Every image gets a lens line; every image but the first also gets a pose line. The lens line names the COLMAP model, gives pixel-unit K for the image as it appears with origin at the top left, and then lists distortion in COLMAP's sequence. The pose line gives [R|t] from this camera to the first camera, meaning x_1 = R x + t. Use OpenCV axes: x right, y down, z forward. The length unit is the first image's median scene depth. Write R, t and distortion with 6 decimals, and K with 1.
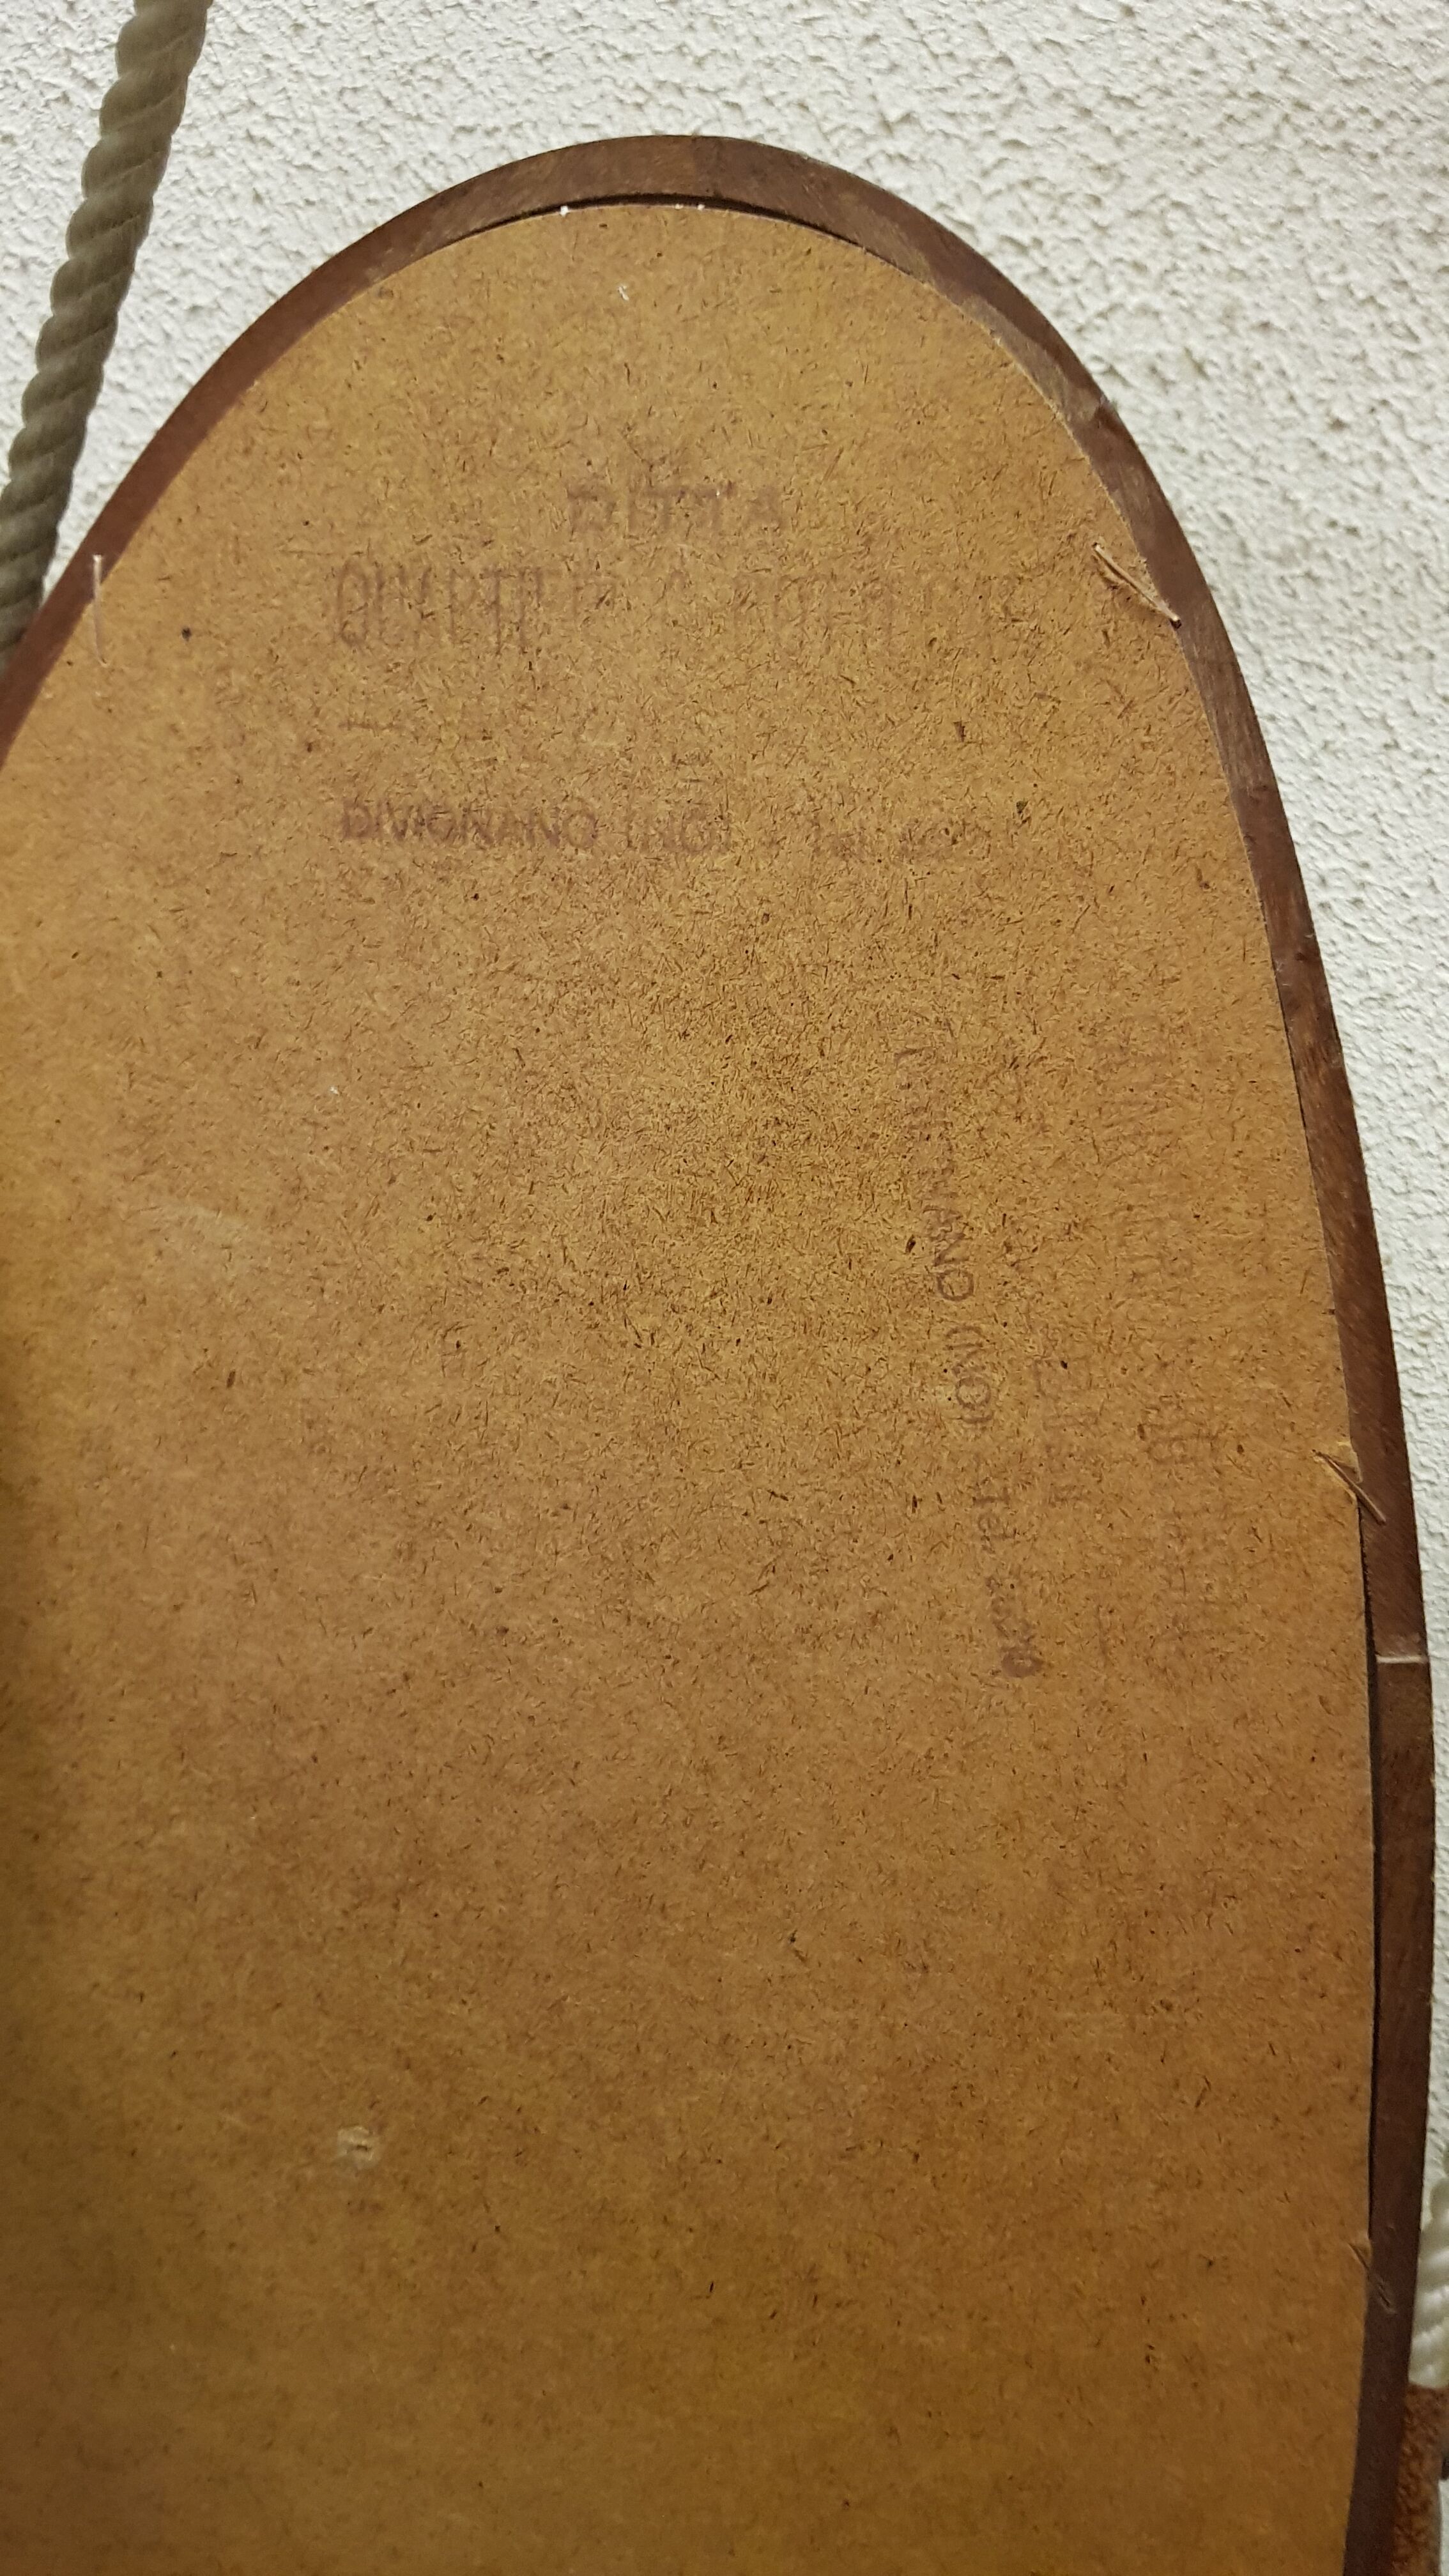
lens RADIAL K [[1924.2, 0, 724.5], [0, 1924.2, 1288.0], [0, 0, 1]] dist [0.004929, -0.058773]
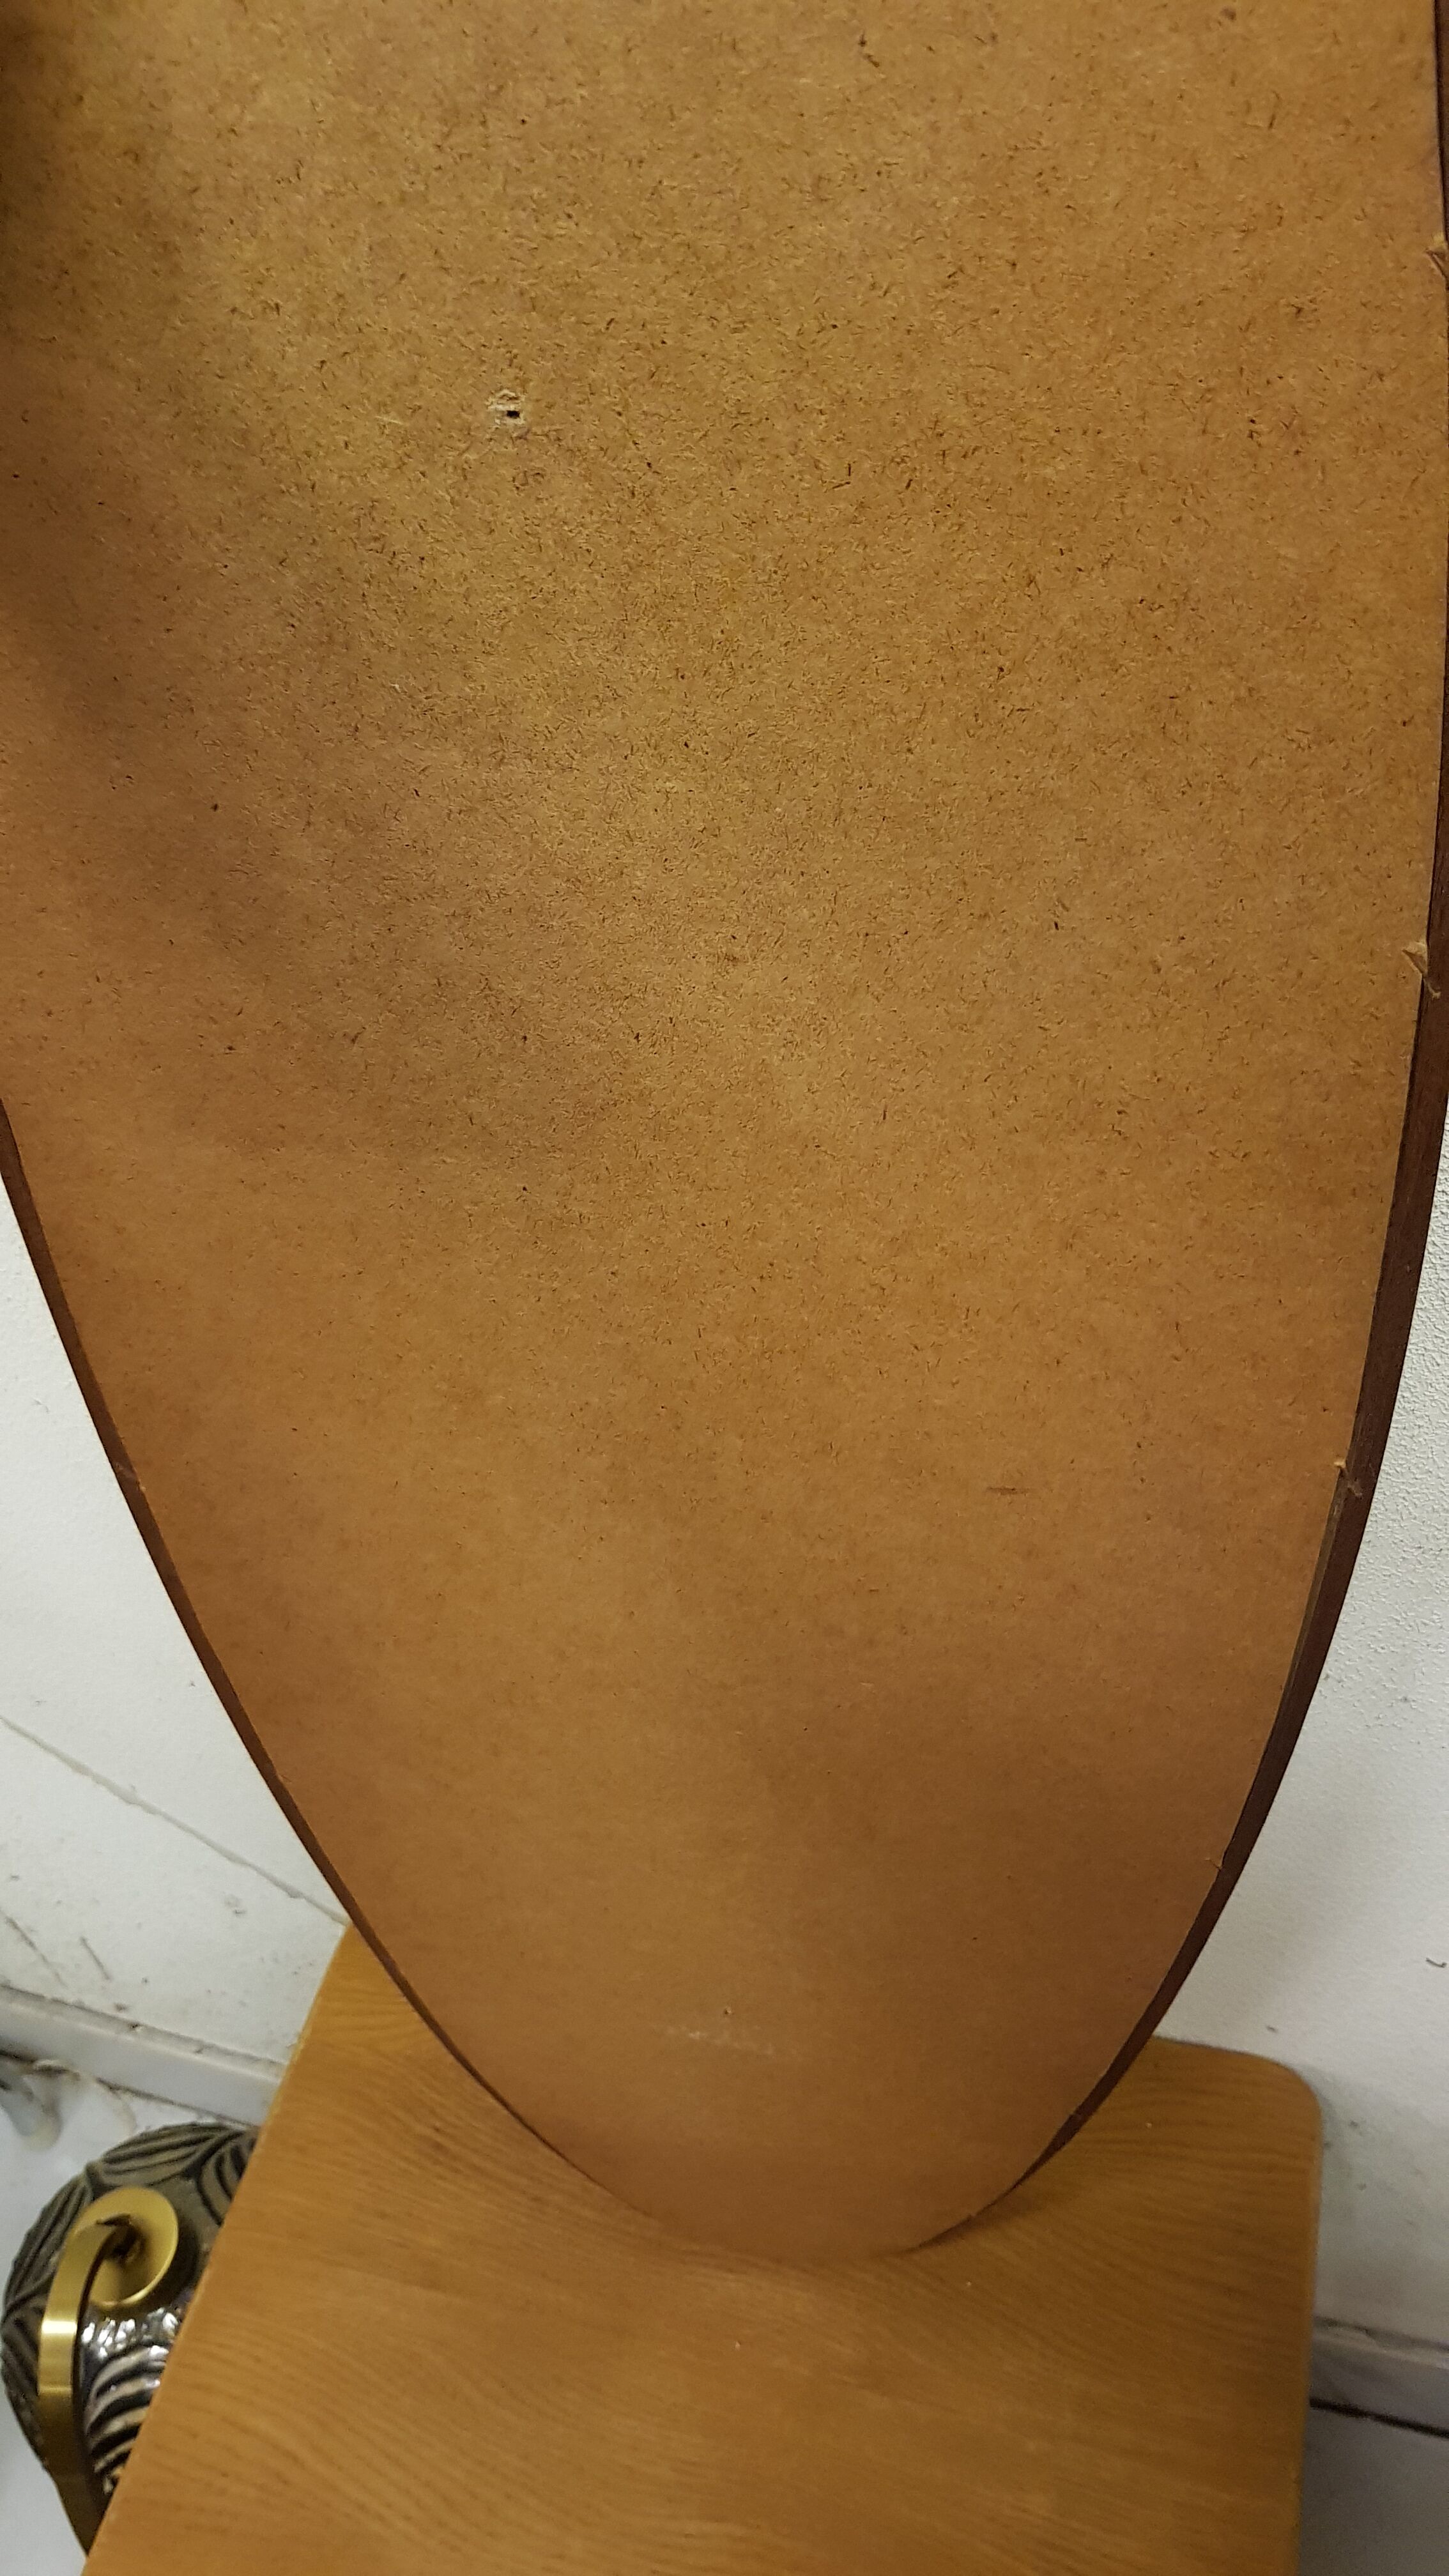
lens RADIAL K [[1924.2, 0, 724.5], [0, 1924.2, 1288.0], [0, 0, 1]] dist [0.004929, -0.058773]
pose [[0.979103, -0.178361, -0.097695, -0.054117], [0.203205, 0.877043, 0.435319, 0.447580], [0.008039, -0.446074, 0.894960, -0.204629]]
